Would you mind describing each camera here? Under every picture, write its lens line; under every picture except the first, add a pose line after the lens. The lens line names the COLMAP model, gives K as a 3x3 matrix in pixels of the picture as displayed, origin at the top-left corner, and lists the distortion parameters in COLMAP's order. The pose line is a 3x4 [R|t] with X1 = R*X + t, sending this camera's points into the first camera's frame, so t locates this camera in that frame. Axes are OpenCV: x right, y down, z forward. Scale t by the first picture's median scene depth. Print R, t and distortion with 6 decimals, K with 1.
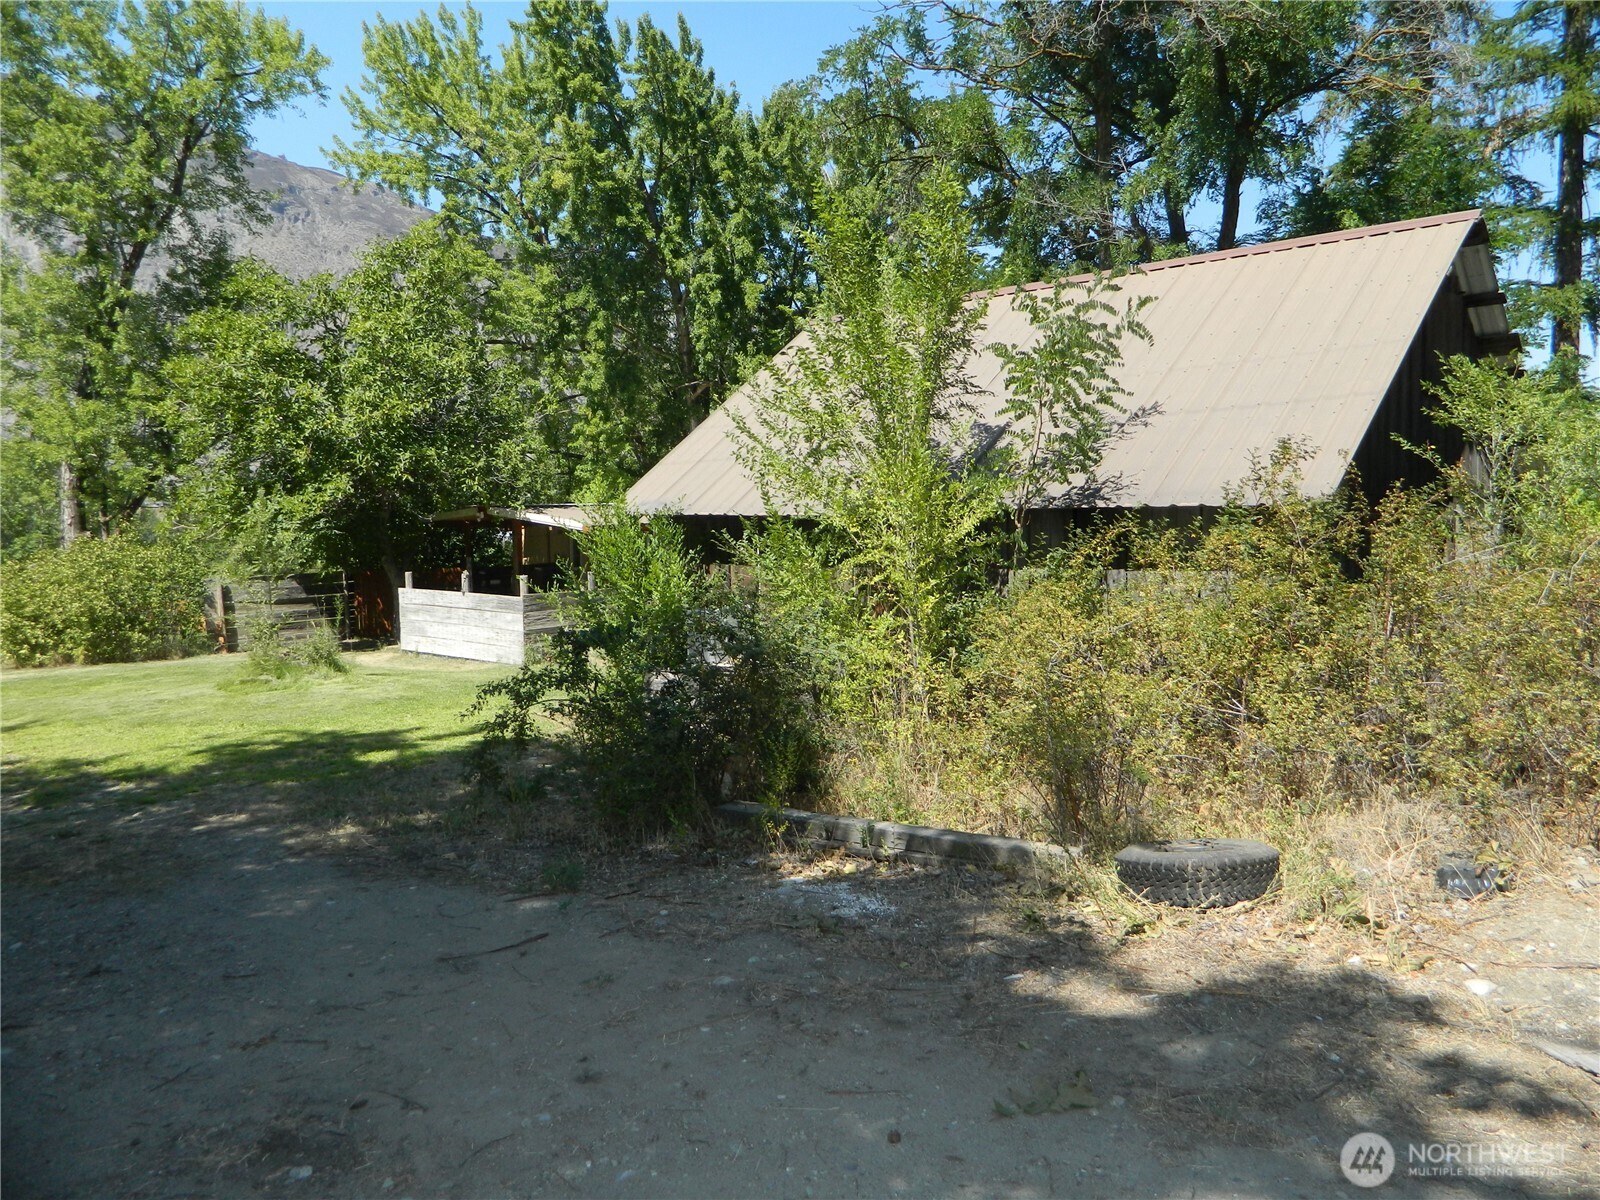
lens RADIAL K [[1177.9, 0, 796.5], [0, 1177.9, 599.2], [0, 0, 1]] dist [0.002189, 0.006184]
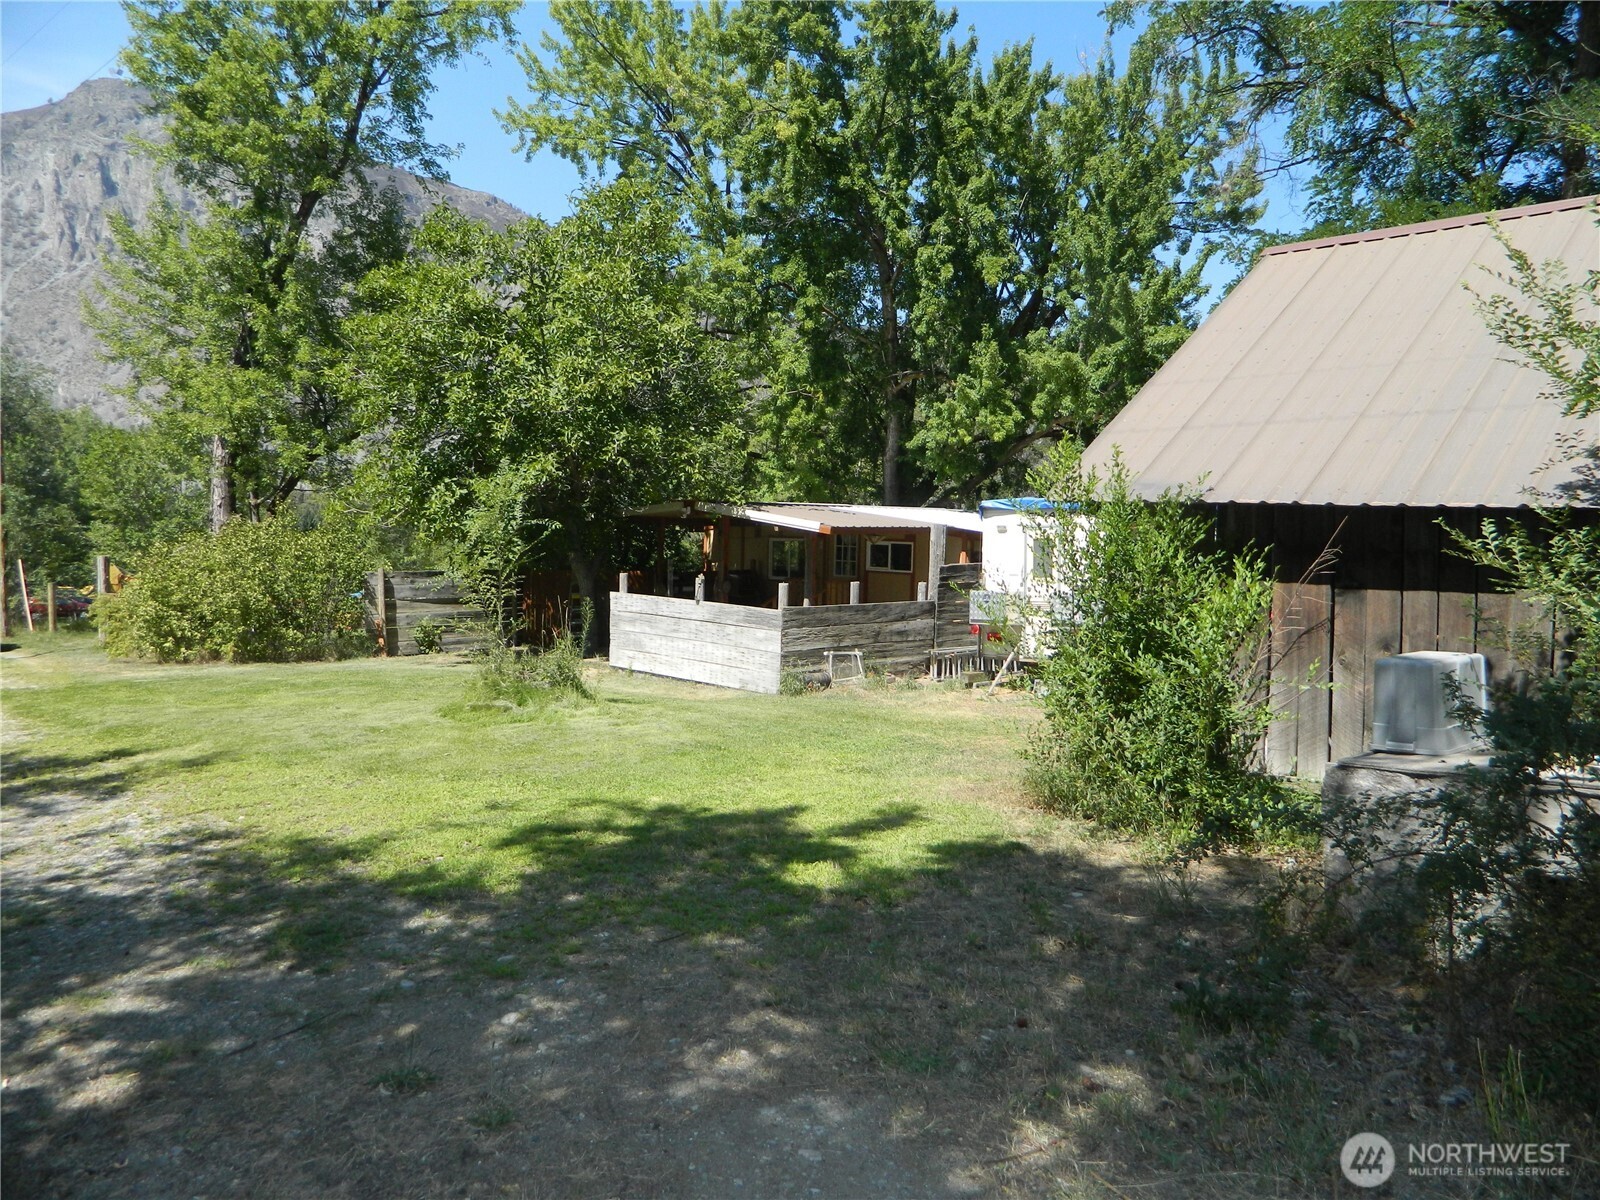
lens RADIAL K [[1177.9, 0, 800.2], [0, 1177.9, 601.6], [0, 0, 1]] dist [0.002189, 0.006184]
pose [[0.996677, 0.043055, -0.069149, -0.109482], [-0.043898, 0.998979, -0.010717, 0.000350], [0.068617, 0.013717, 0.997549, 0.133165]]
